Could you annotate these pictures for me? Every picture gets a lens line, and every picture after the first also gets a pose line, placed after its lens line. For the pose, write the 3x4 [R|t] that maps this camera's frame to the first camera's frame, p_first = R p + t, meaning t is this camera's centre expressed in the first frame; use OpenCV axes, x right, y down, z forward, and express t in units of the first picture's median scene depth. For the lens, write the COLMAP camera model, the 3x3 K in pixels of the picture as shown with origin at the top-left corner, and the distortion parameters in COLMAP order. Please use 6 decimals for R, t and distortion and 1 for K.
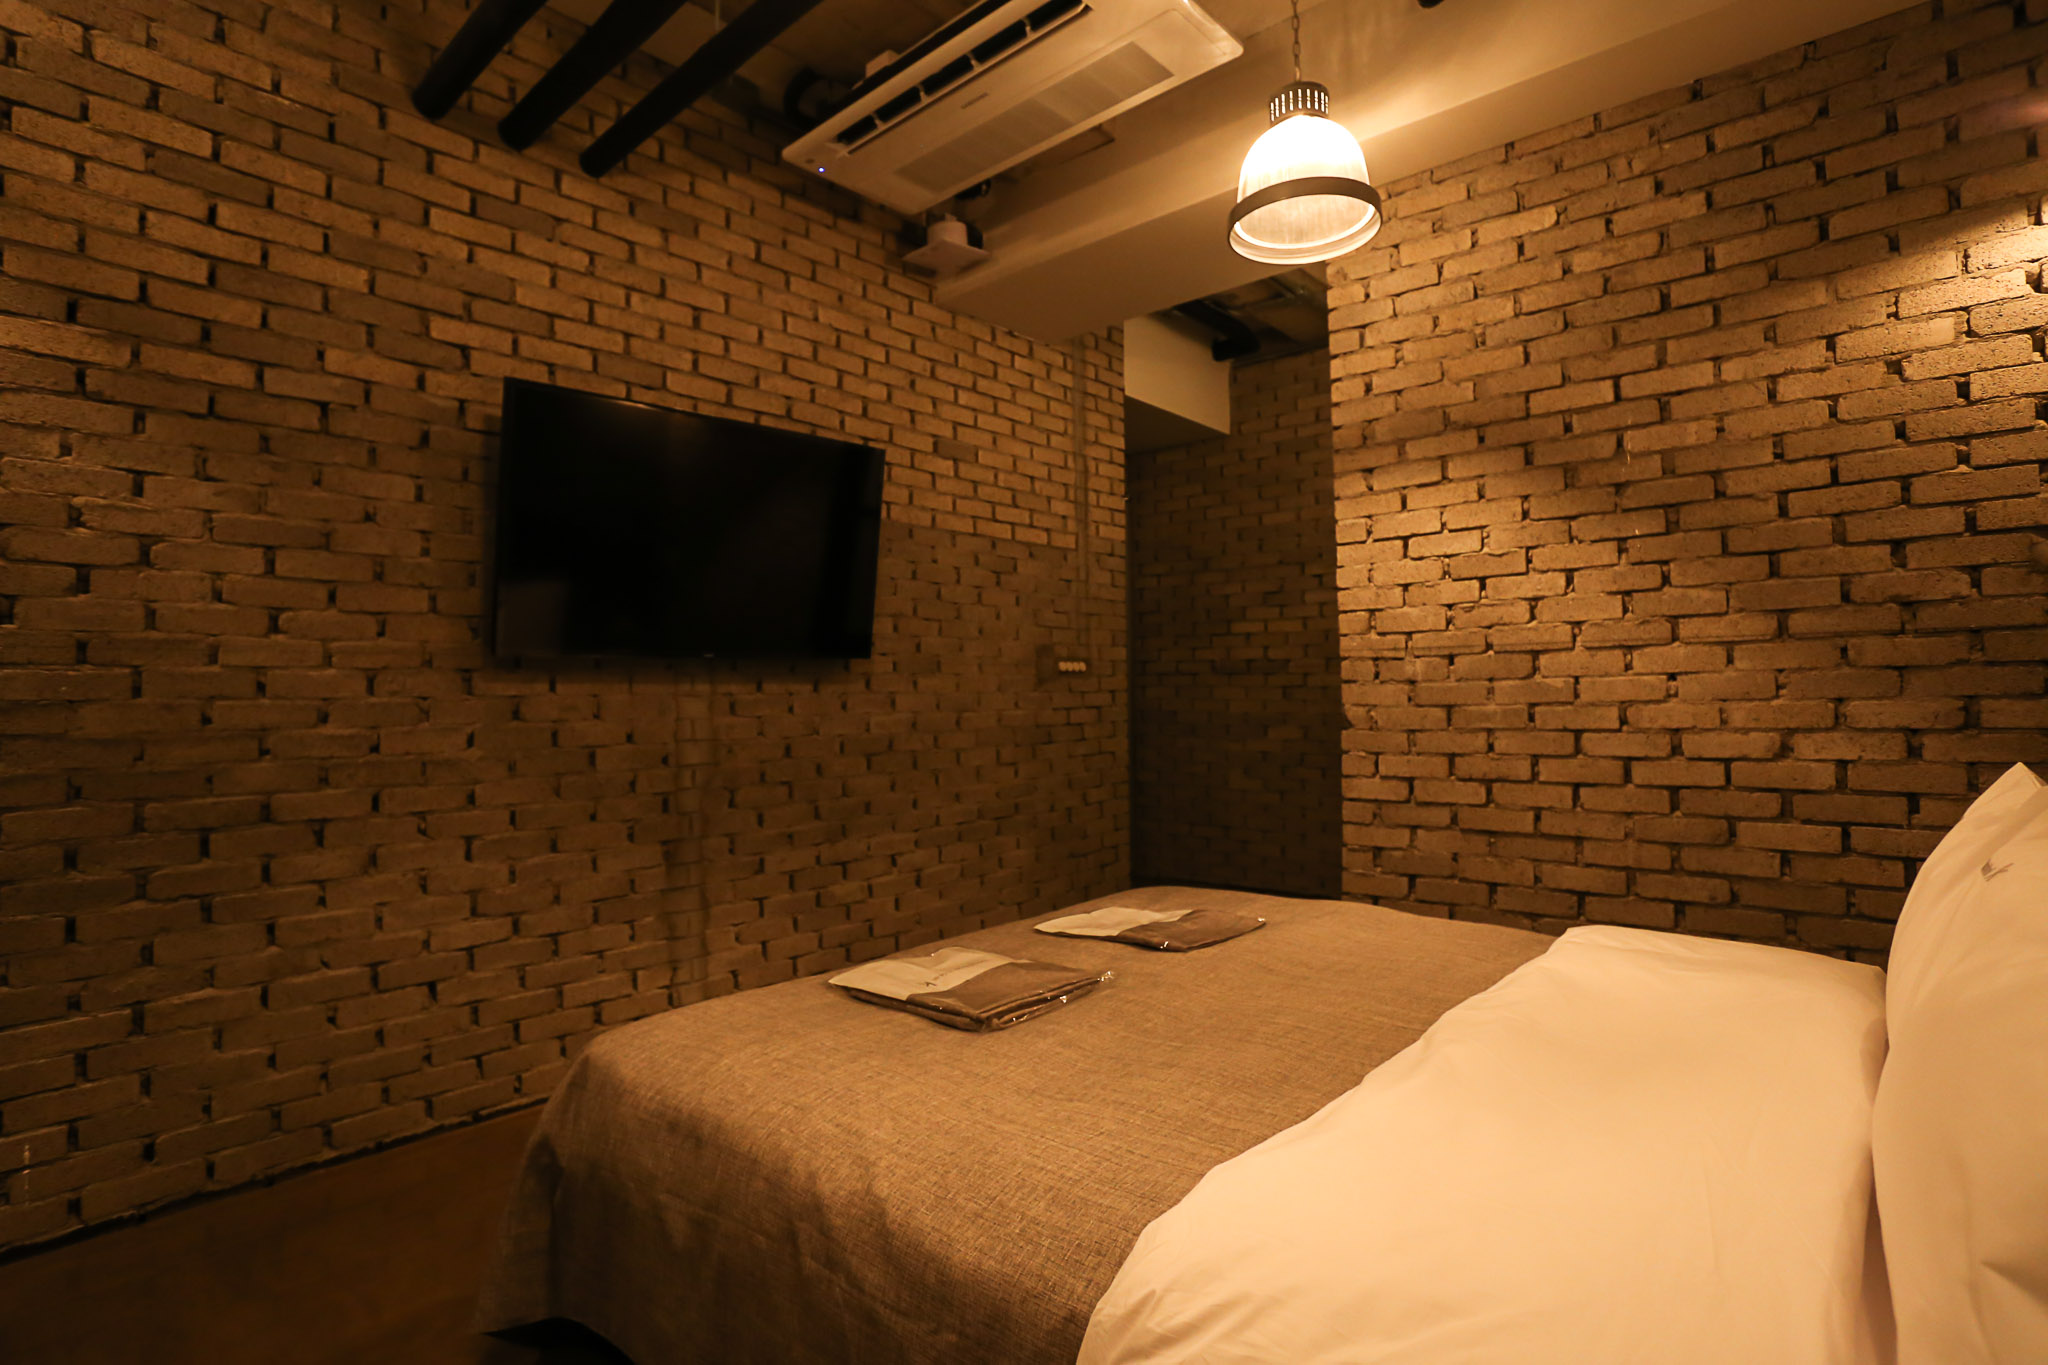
lens RADIAL K [[1009.6, 0, 1016.3], [0, 1009.6, 672.0], [0, 0, 1]] dist [-0.083803, 0.034382]
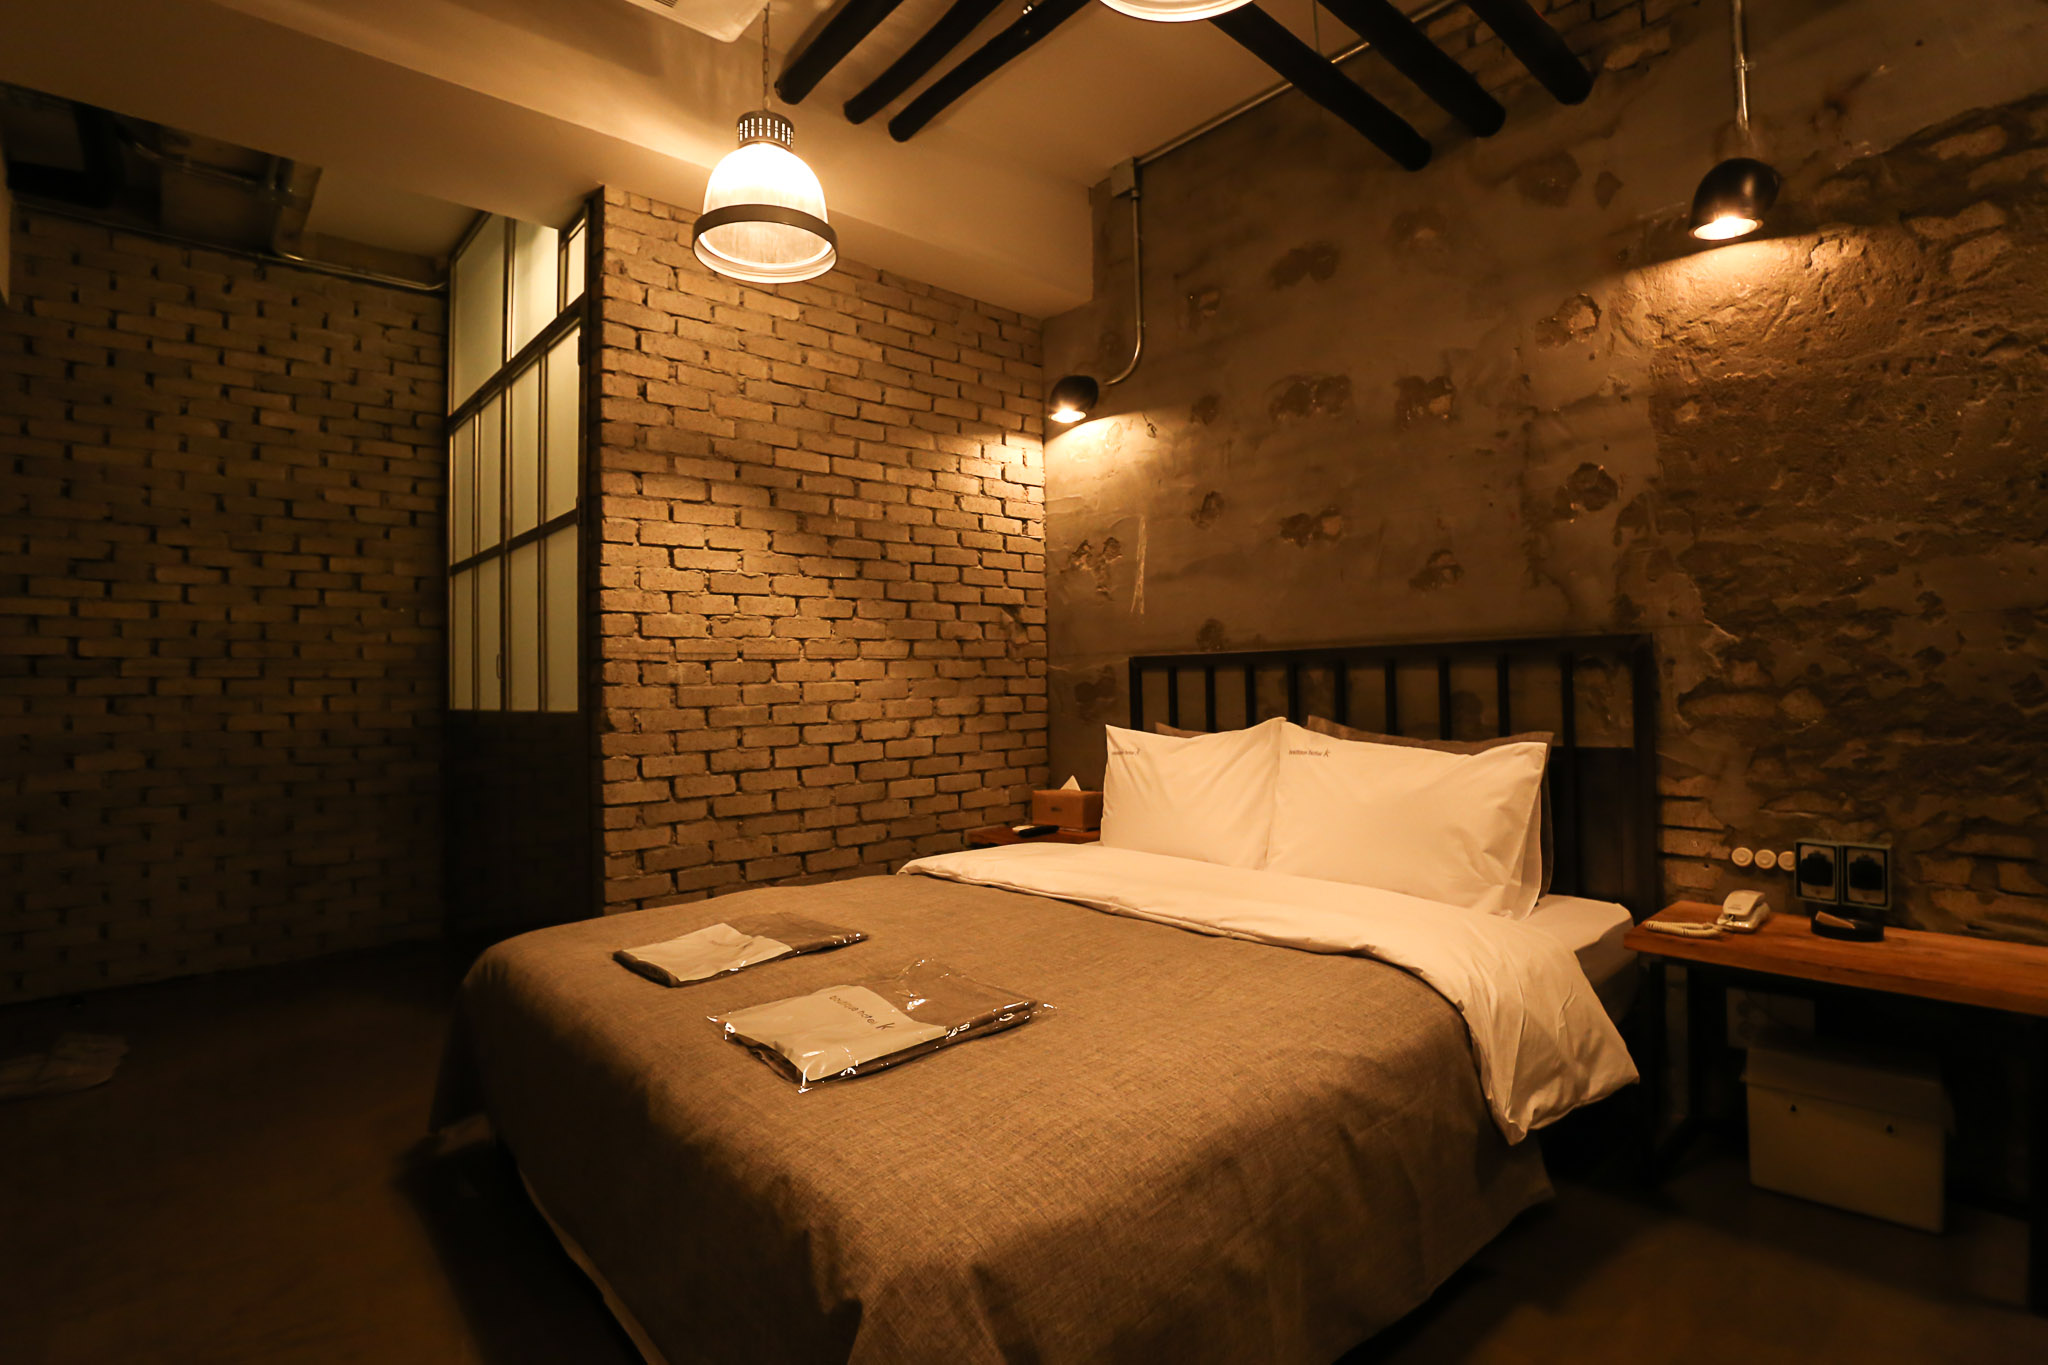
lens RADIAL K [[1009.6, 0, 1016.3], [0, 1009.6, 672.0], [0, 0, 1]] dist [-0.083803, 0.034382]
pose [[0.102525, 0.026735, 0.994371, -0.677286], [-0.005387, 0.999639, -0.026321, 0.024327], [-0.994716, -0.002658, 0.102632, 0.588768]]
